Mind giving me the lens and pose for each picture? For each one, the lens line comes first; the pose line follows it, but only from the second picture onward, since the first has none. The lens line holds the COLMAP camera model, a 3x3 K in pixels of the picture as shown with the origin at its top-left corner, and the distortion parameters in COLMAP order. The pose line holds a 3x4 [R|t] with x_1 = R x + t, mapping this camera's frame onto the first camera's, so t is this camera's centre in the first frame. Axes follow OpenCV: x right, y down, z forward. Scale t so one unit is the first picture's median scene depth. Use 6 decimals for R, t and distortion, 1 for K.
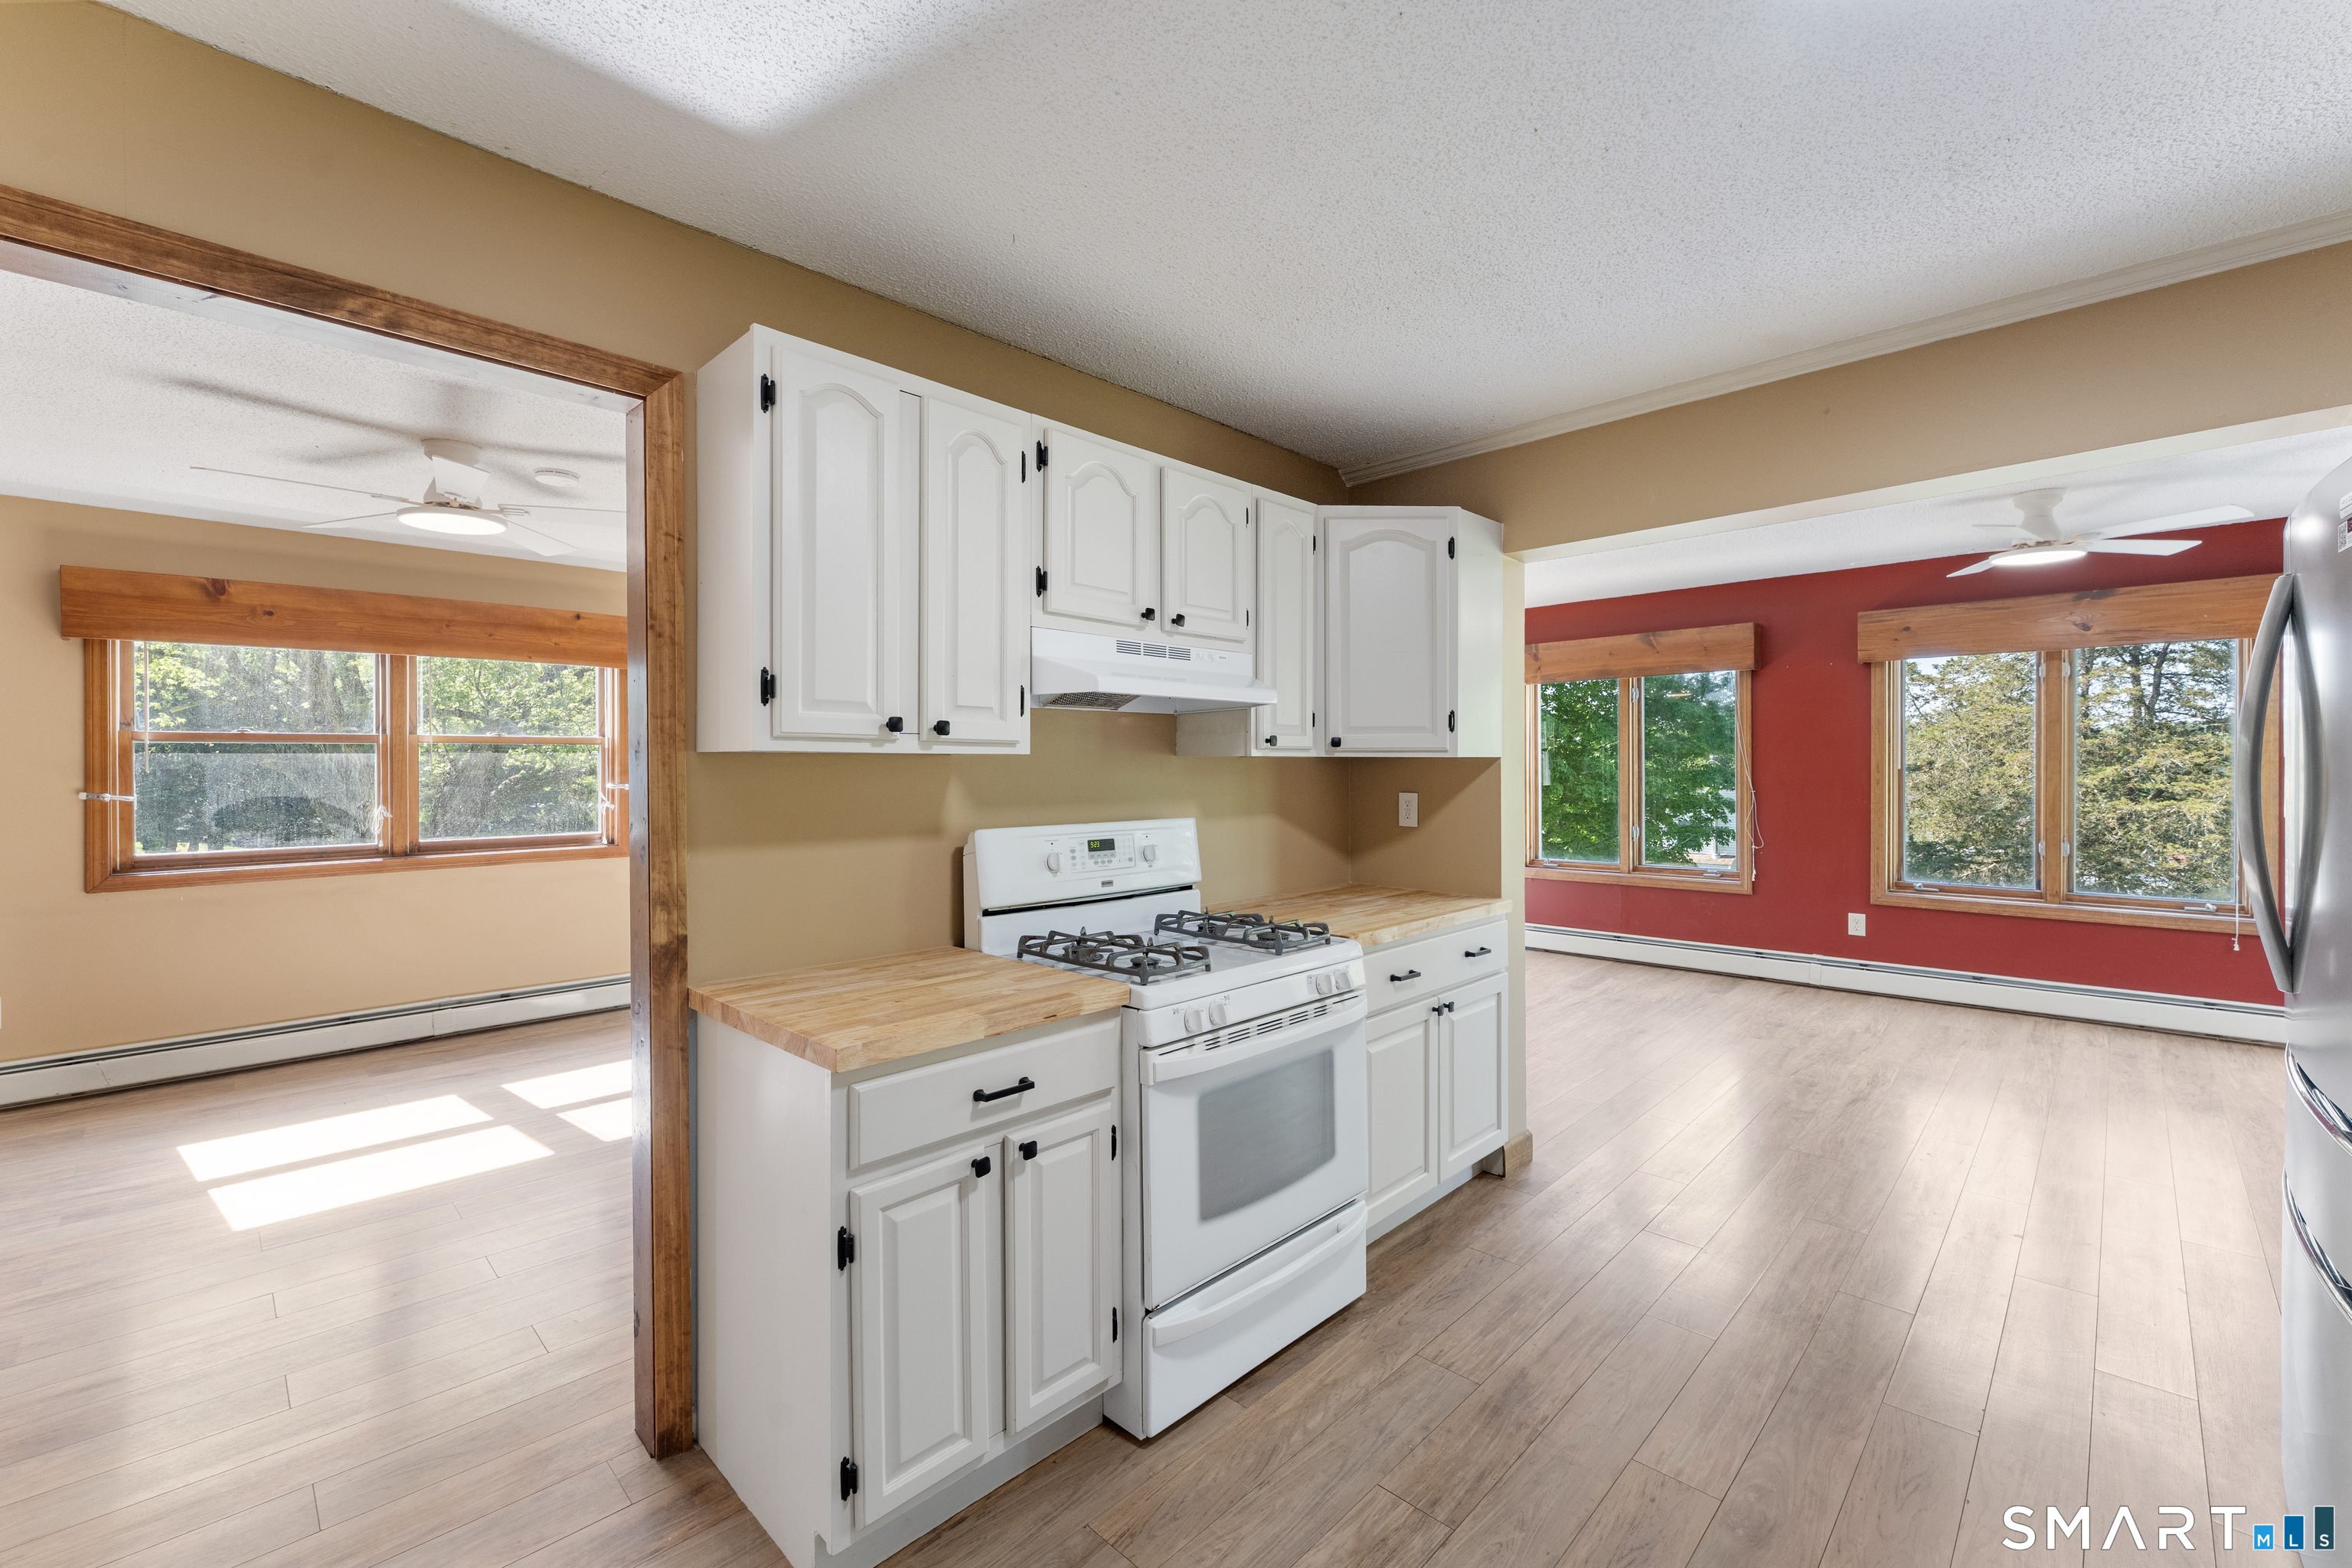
lens RADIAL K [[952.6, 0, 1172.4], [0, 952.6, 771.5], [0, 0, 1]] dist [-0.007550, 0.000435]
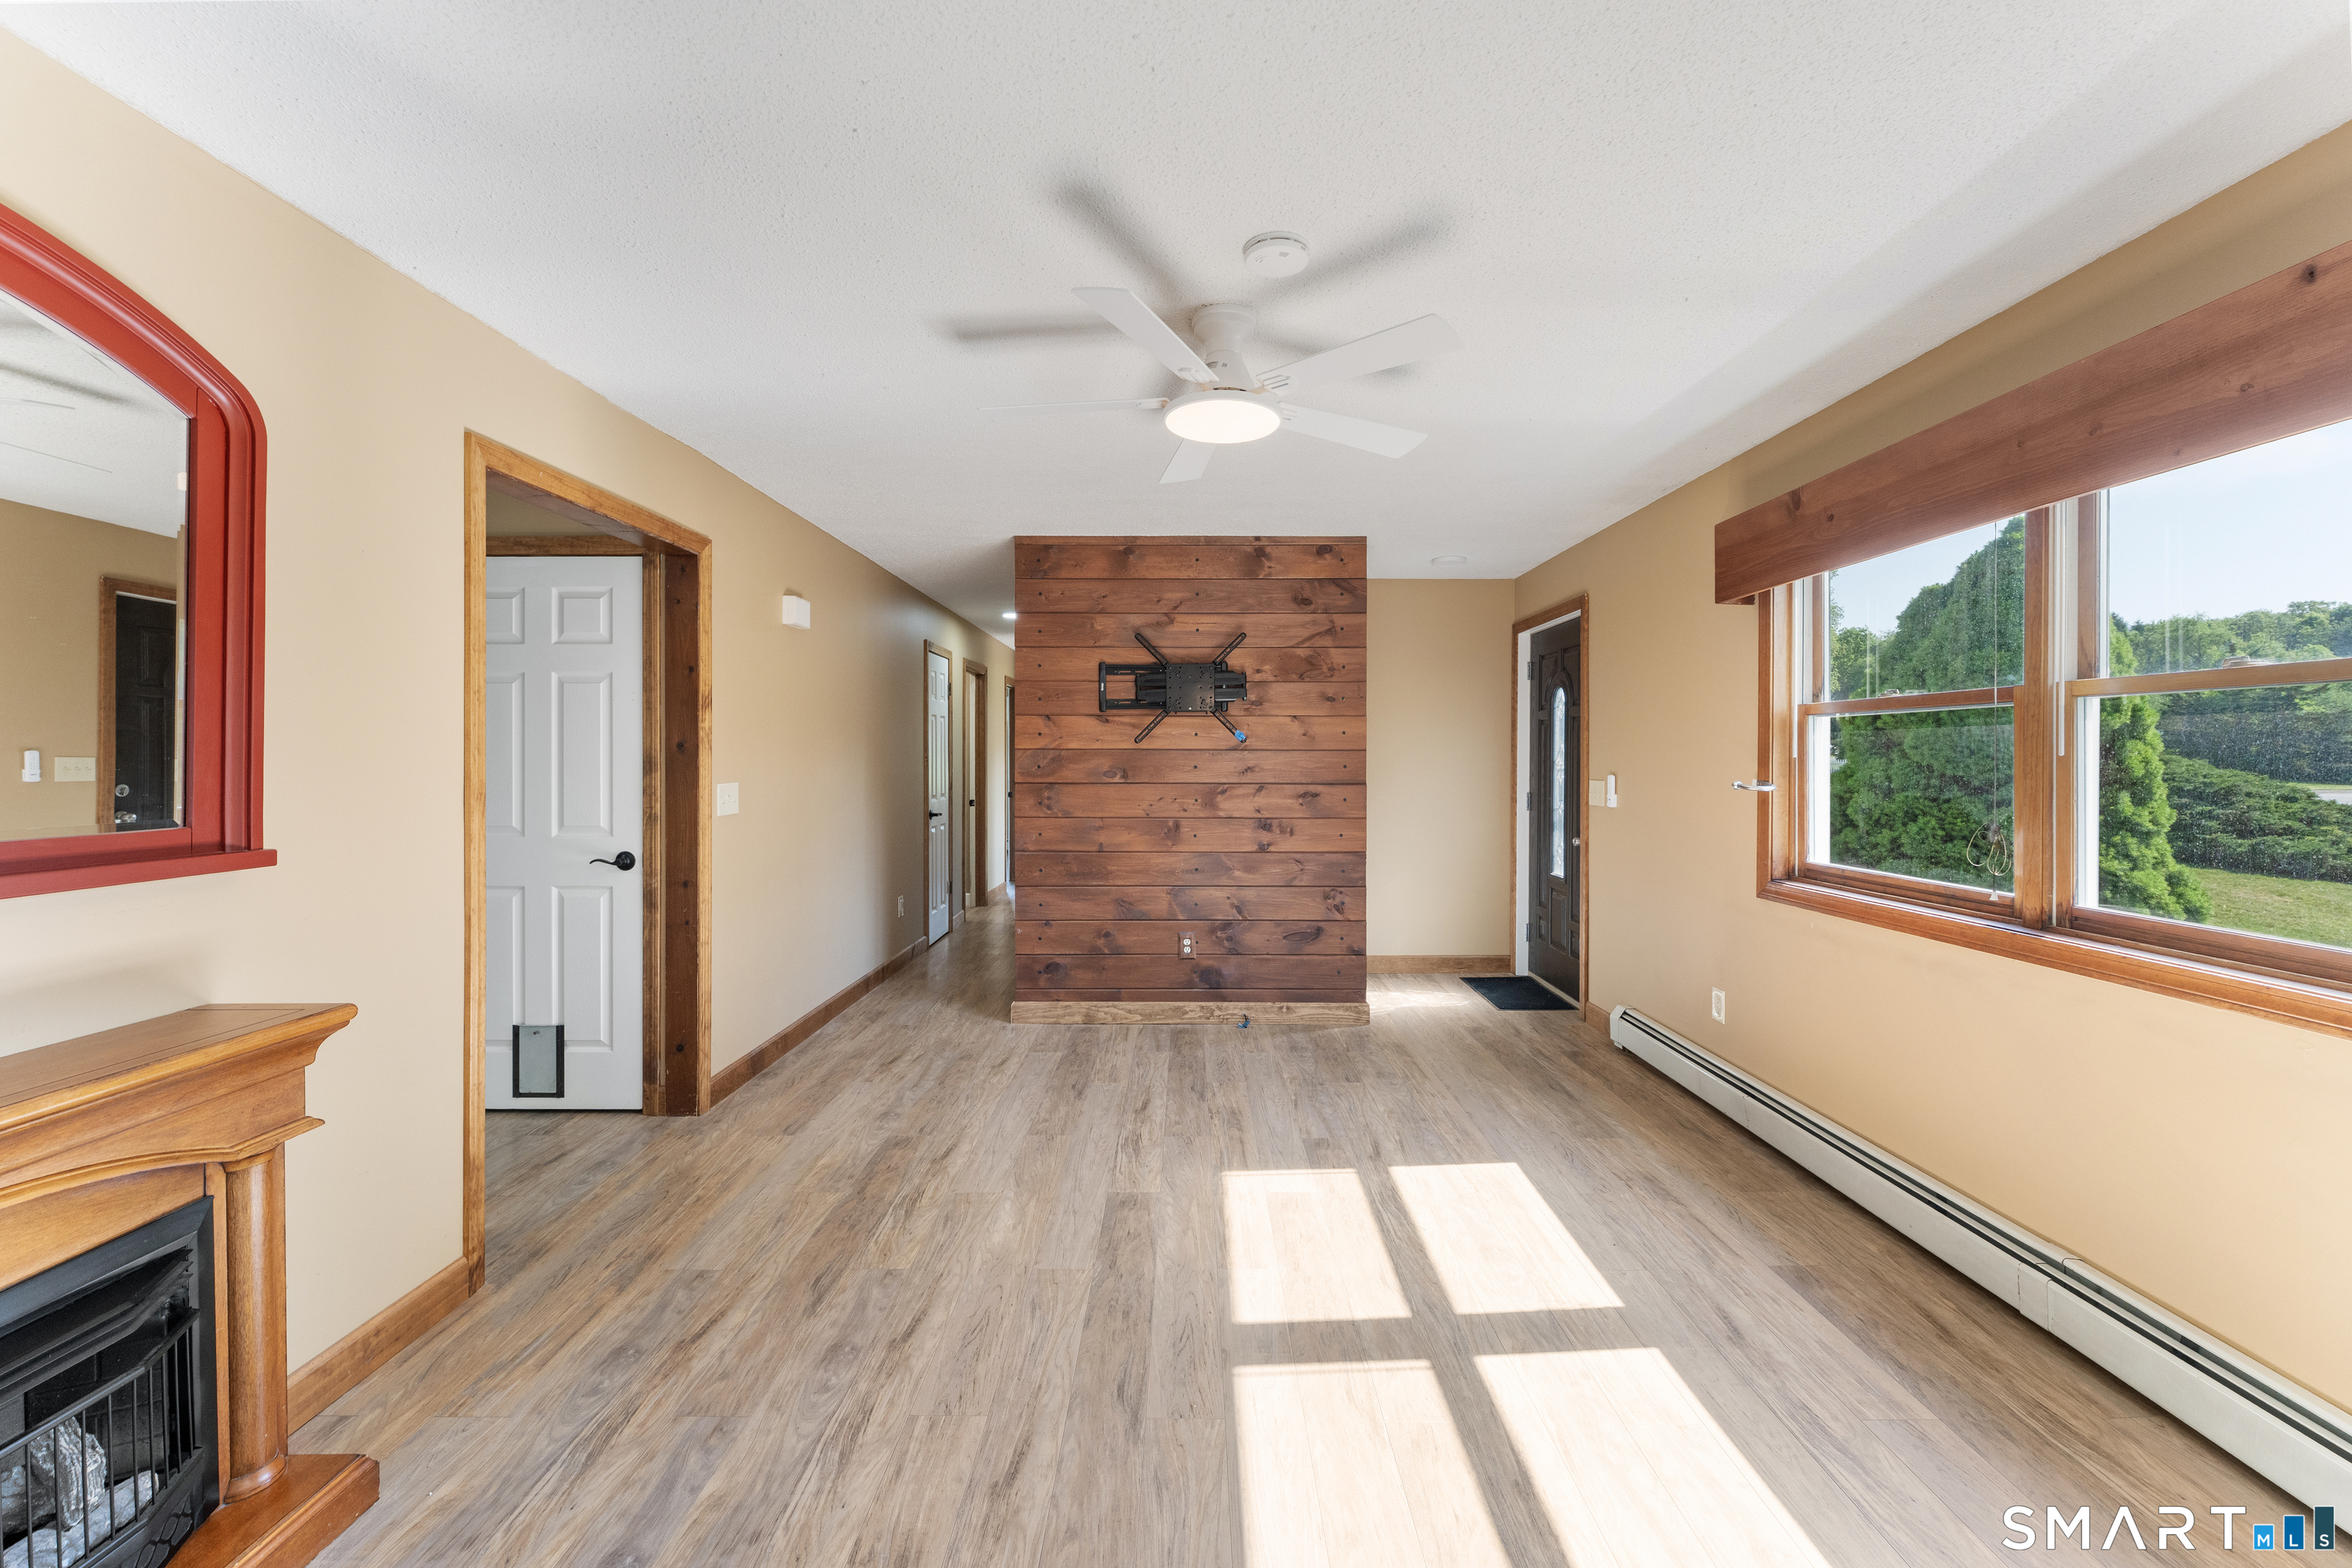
lens RADIAL K [[952.5, 0, 1178.9], [0, 952.5, 747.0], [0, 0, 1]] dist [0.000203, 0.000104]
pose [[-0.714292, -0.003123, -0.699841, -0.035711], [-0.003666, 0.999993, -0.000721, -0.000668], [0.699839, 0.002051, -0.714298, 0.264319]]
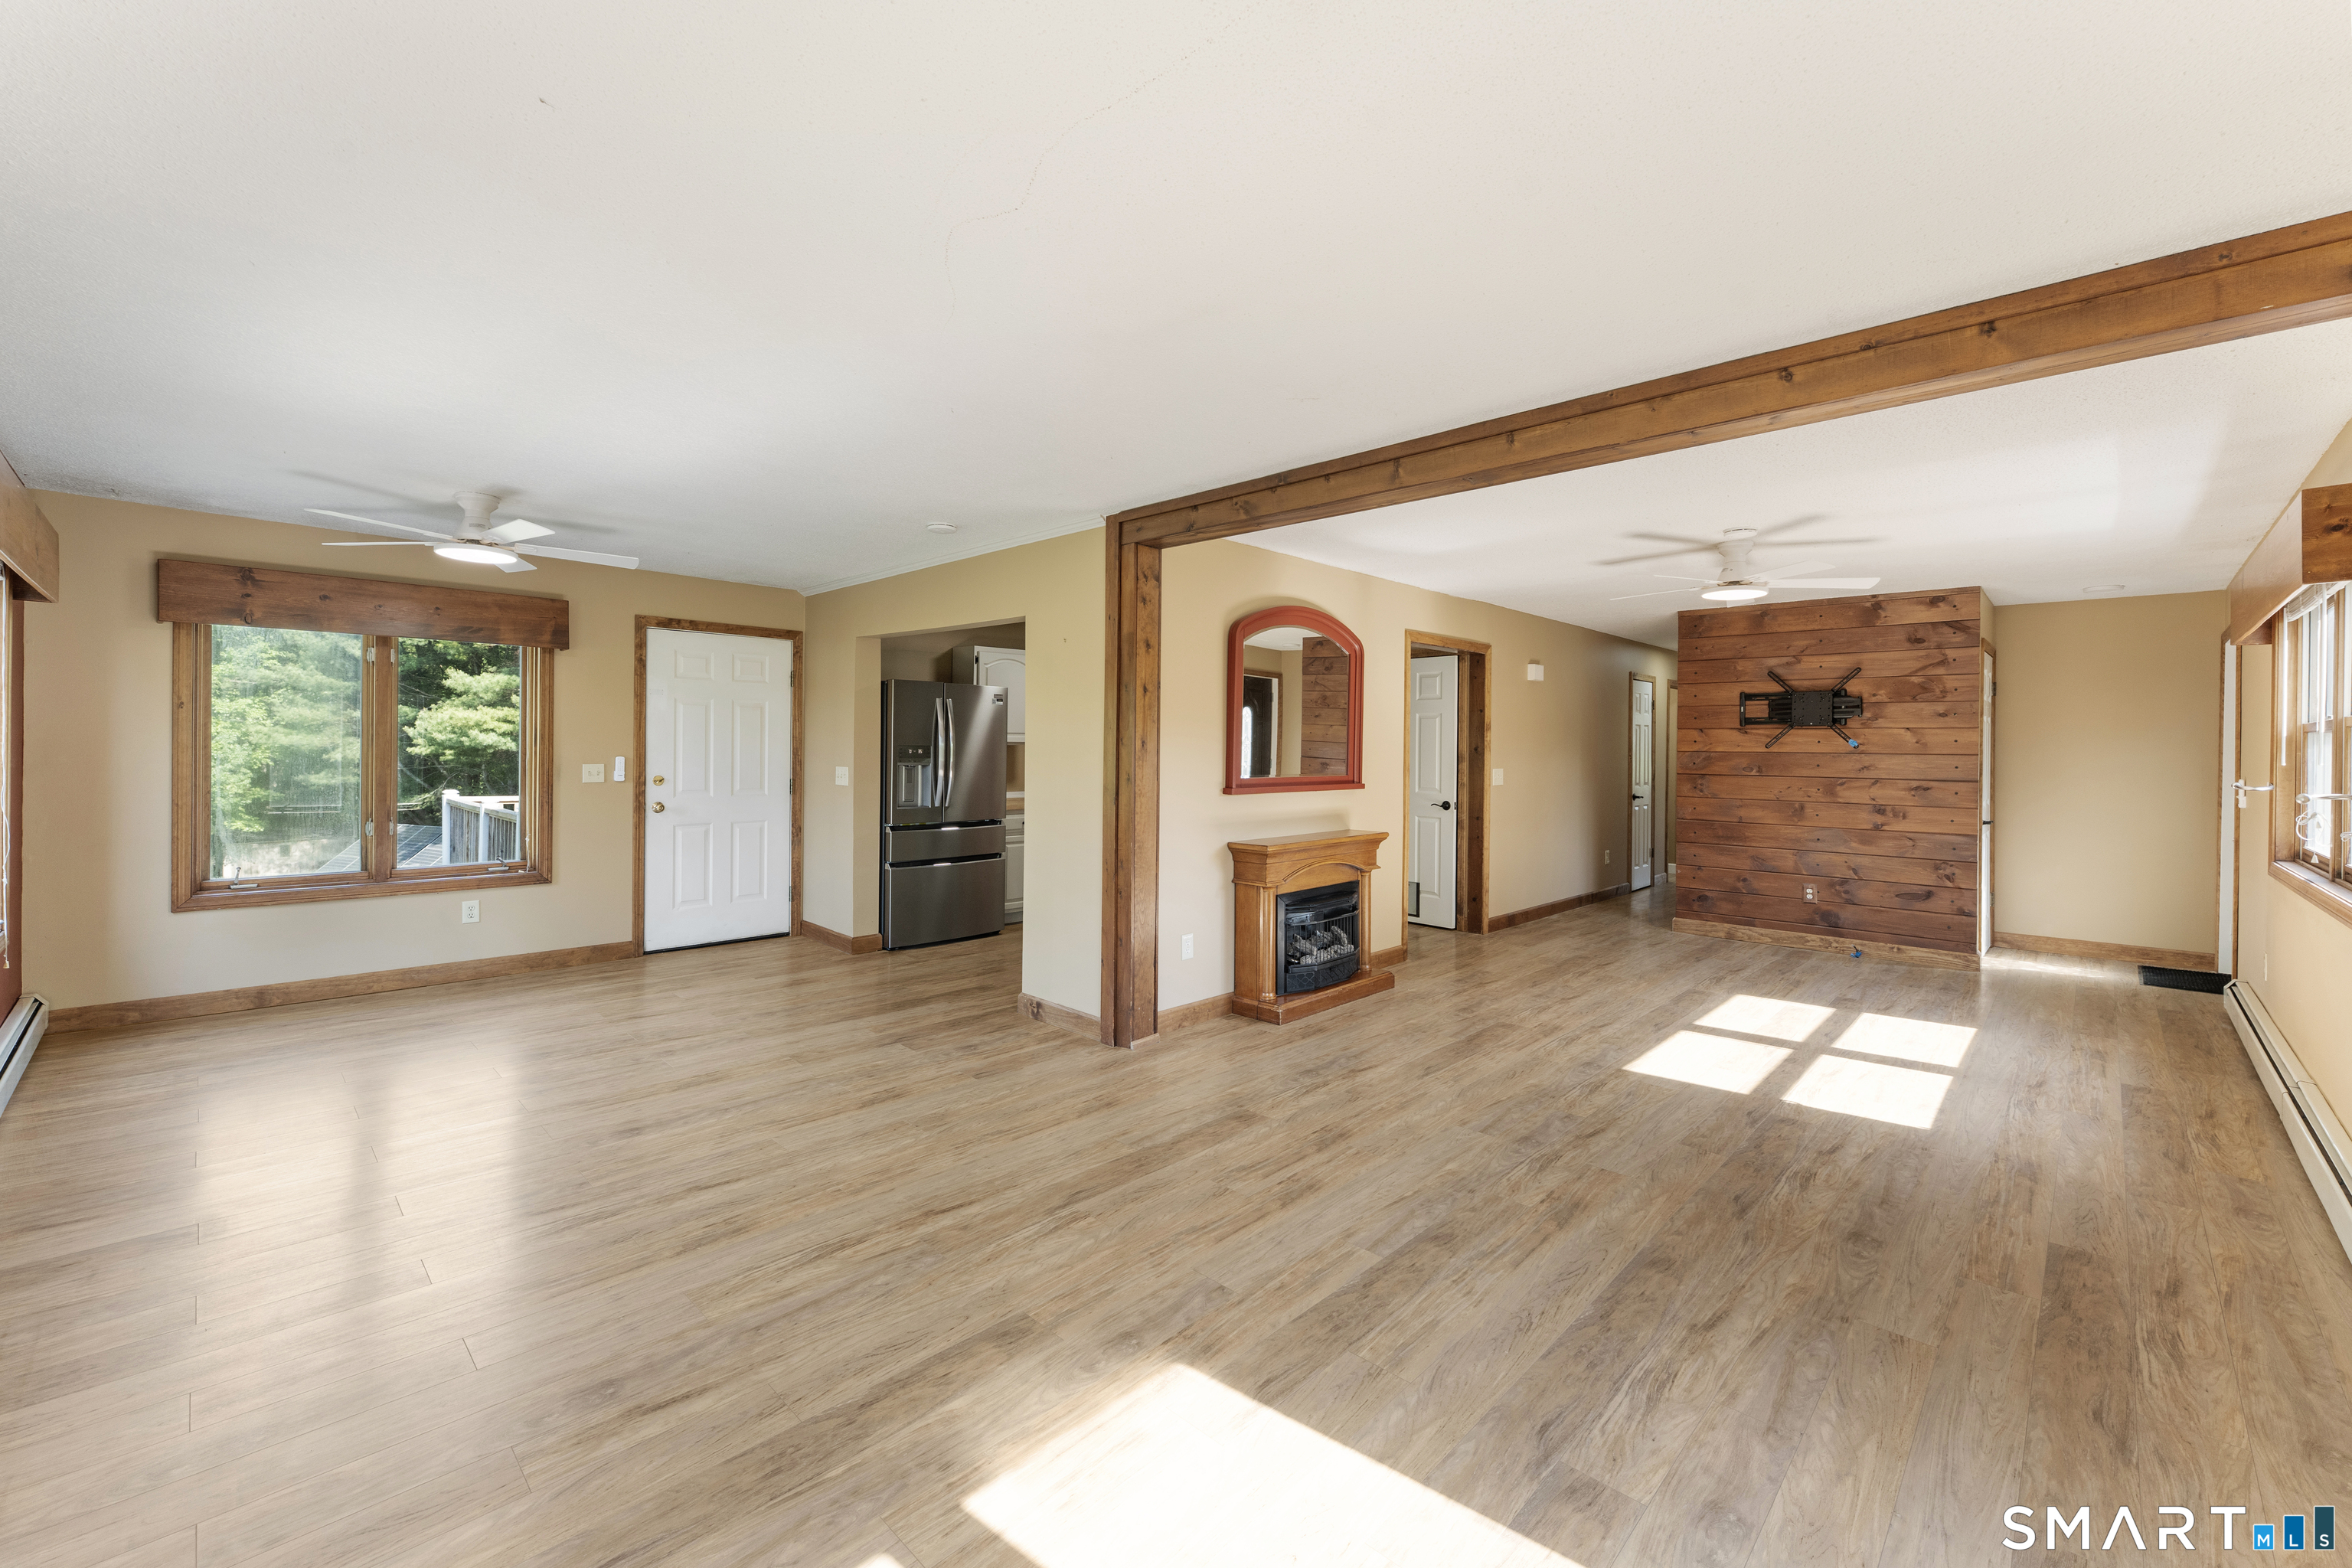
lens RADIAL K [[952.6, 0, 1172.4], [0, 952.6, 771.5], [0, 0, 1]] dist [-0.007550, 0.000435]
pose [[-0.999904, -0.005150, -0.012898, 0.027376], [-0.005581, 0.999419, 0.033633, -0.003816], [0.012717, 0.033701, -0.999351, 0.435537]]
